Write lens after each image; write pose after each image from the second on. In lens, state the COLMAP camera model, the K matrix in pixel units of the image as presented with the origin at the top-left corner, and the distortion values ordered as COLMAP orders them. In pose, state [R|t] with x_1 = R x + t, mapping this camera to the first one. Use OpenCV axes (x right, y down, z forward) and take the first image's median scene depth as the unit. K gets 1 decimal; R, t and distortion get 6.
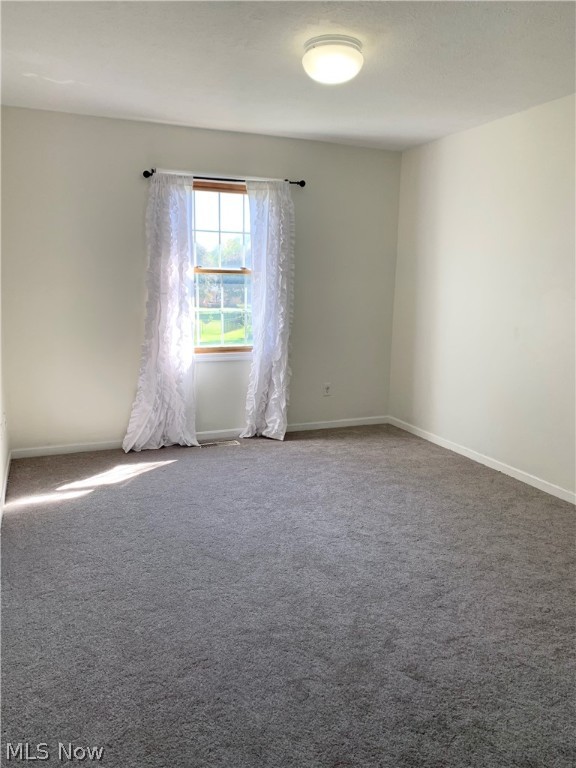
lens RADIAL K [[585.6, 0, 288.0], [0, 585.6, 384.0], [0, 0, 1]] dist [0.014302, -0.005966]
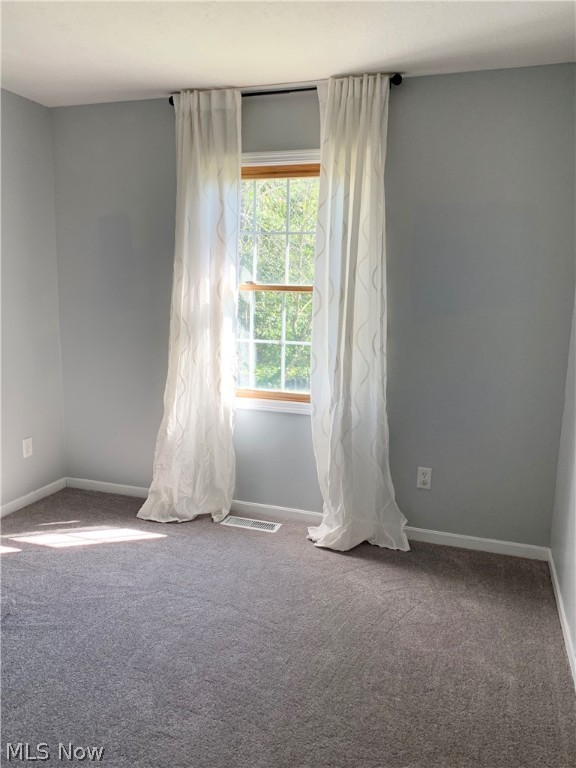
lens RADIAL K [[585.6, 0, 288.0], [0, 585.6, 384.0], [0, 0, 1]] dist [0.014302, -0.005966]
pose [[0.751999, 0.104782, -0.650783, 0.385696], [-0.118538, 0.992686, 0.022858, -0.096801], [0.648418, 0.059954, 0.758920, 0.485809]]
